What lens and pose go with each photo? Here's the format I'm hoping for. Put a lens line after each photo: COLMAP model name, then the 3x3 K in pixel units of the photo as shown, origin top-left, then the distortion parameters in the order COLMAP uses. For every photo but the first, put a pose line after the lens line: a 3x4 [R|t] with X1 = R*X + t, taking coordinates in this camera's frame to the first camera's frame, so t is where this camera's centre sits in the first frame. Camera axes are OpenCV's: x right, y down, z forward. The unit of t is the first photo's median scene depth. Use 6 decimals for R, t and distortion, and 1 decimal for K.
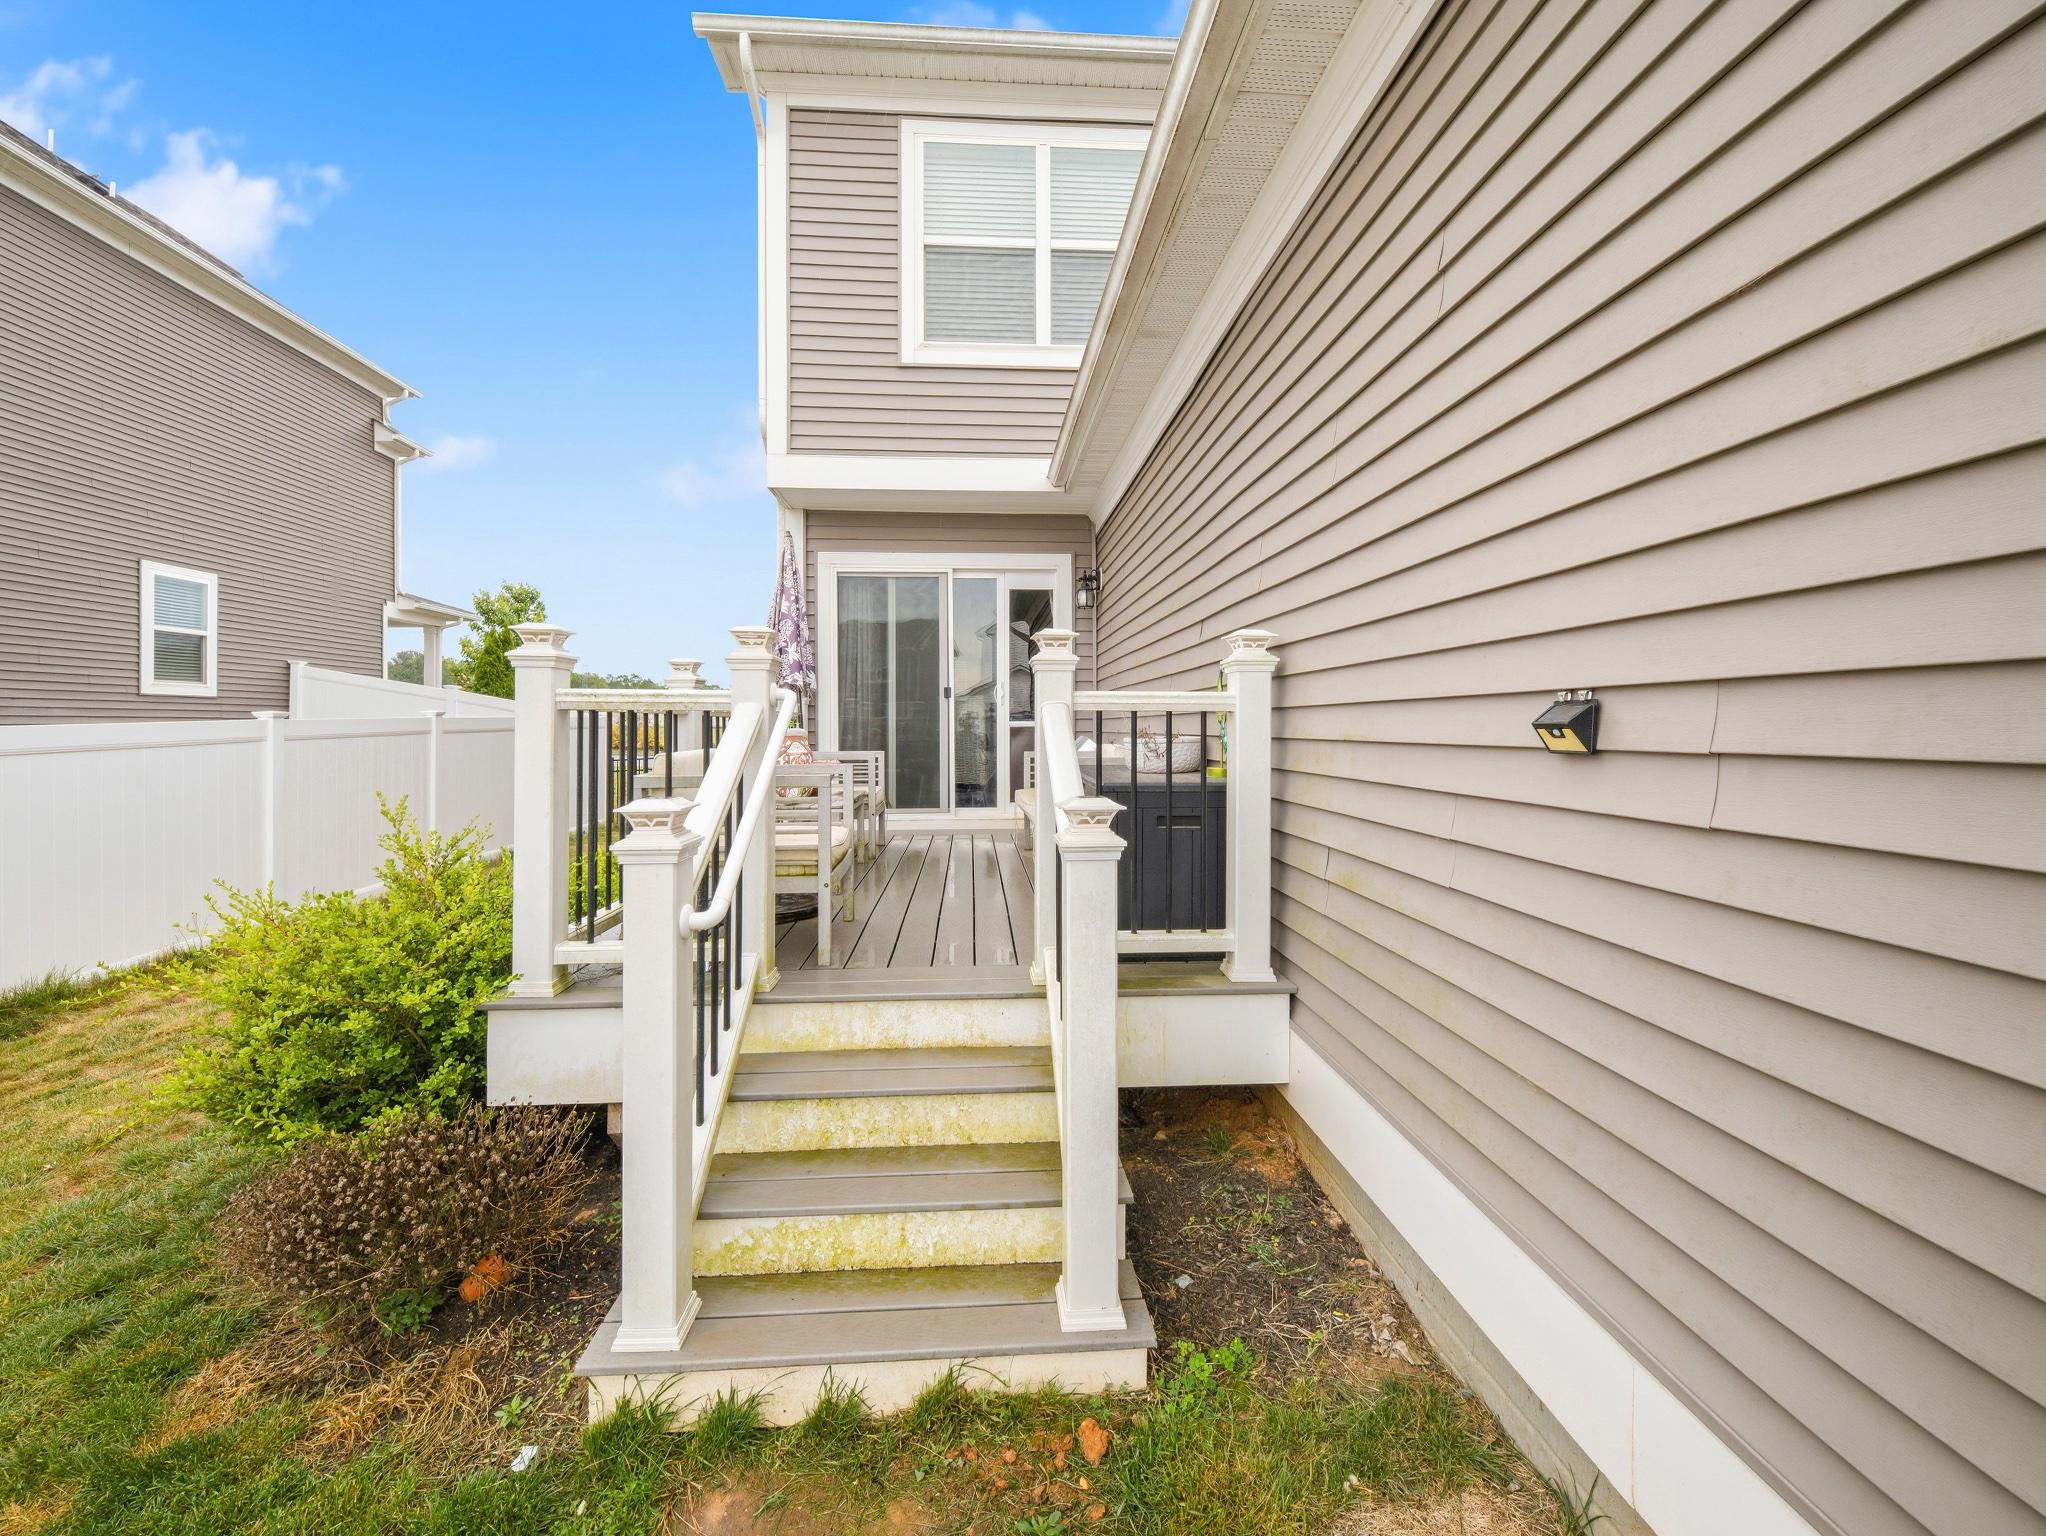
lens RADIAL K [[846.0, 0, 1017.5], [0, 846.0, 735.6], [0, 0, 1]] dist [-0.001438, -0.000309]
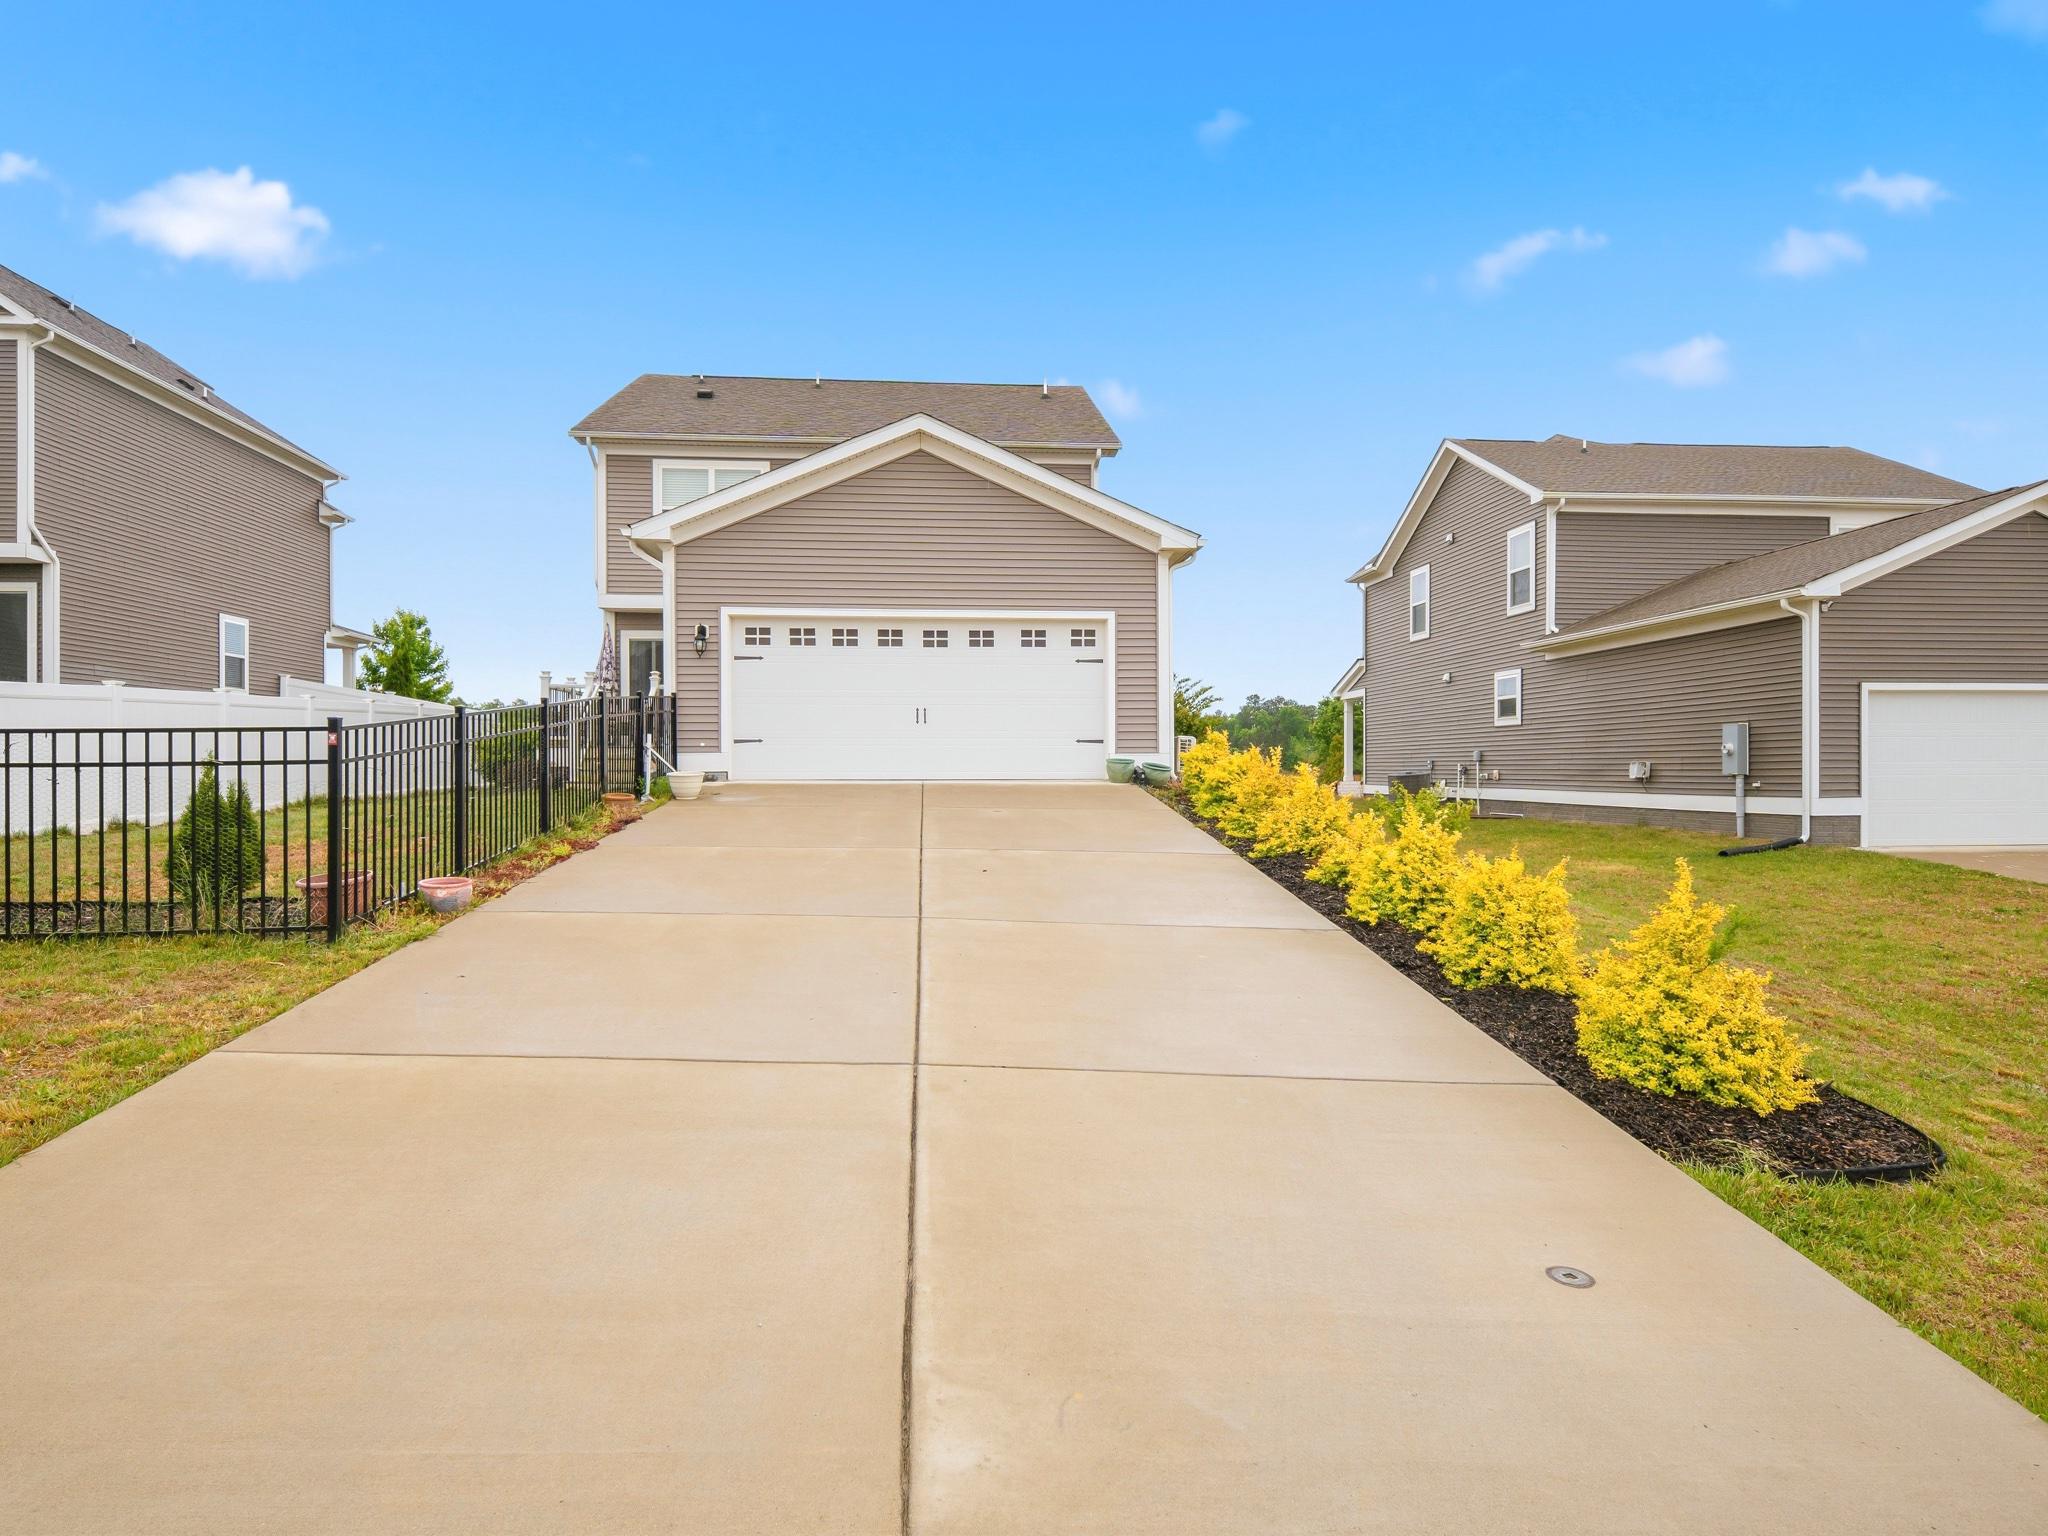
lens RADIAL K [[1219.5, 0, 1022.9], [0, 1219.5, 786.2], [0, 0, 1]] dist [0.026235, -0.016518]
pose [[0.999774, 0.001380, 0.021211, 0.863047], [-0.001446, 0.999994, 0.003102, 0.215344], [-0.021207, -0.003132, 0.999770, -2.585357]]
